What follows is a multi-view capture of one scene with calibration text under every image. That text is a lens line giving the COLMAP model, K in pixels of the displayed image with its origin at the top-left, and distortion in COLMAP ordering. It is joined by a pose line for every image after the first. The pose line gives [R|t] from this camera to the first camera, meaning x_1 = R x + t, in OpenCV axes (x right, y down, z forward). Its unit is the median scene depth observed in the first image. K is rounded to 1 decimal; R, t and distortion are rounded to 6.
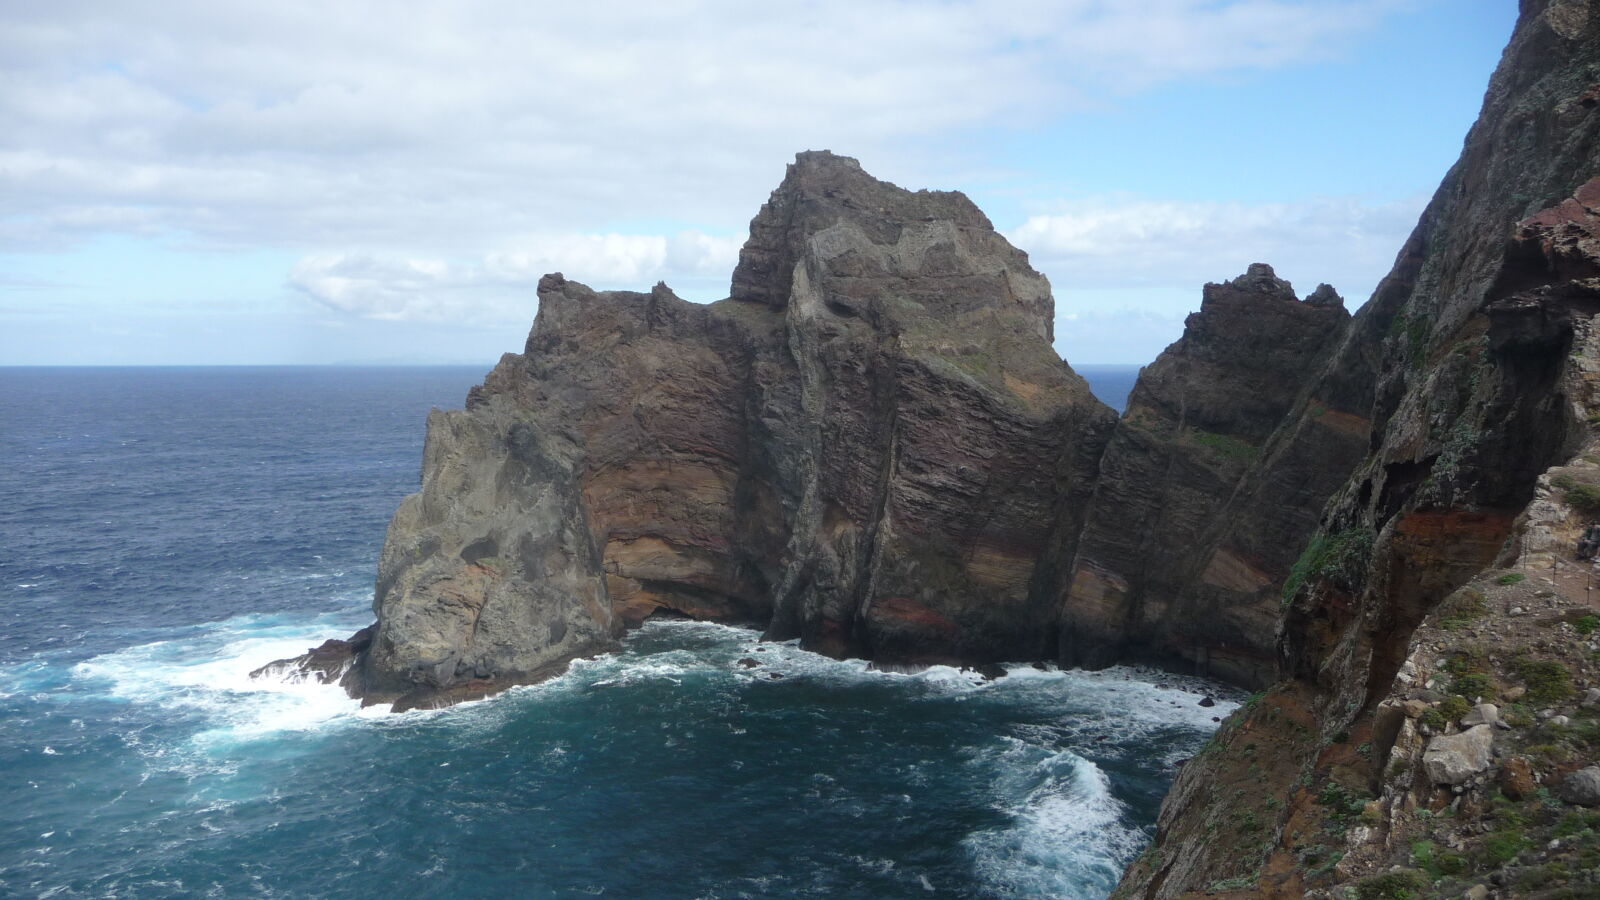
lens RADIAL K [[1224.2, 0, 796.5], [0, 1224.2, 439.7], [0, 0, 1]] dist [-0.015276, 0.006021]
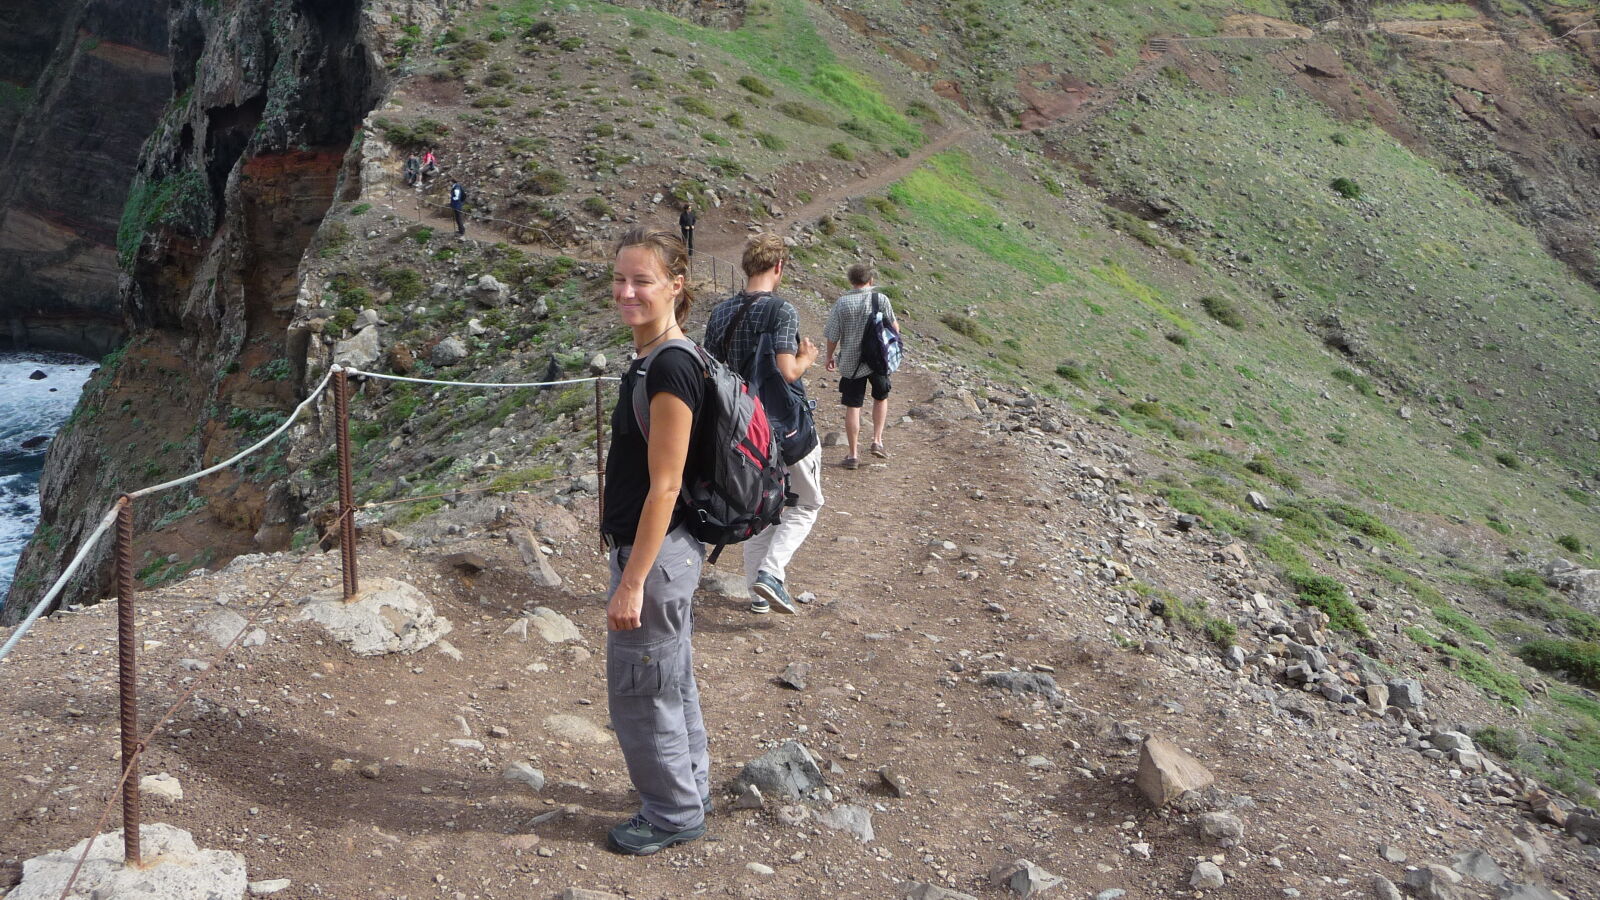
lens RADIAL K [[1224.2, 0, 797.9], [0, 1224.2, 450.0], [0, 0, 1]] dist [-0.015276, 0.006021]
pose [[0.607540, -0.285064, 0.741373, -0.097105], [0.048621, 0.944976, 0.323507, -0.024406], [-0.792799, -0.160497, 0.587971, -0.091122]]
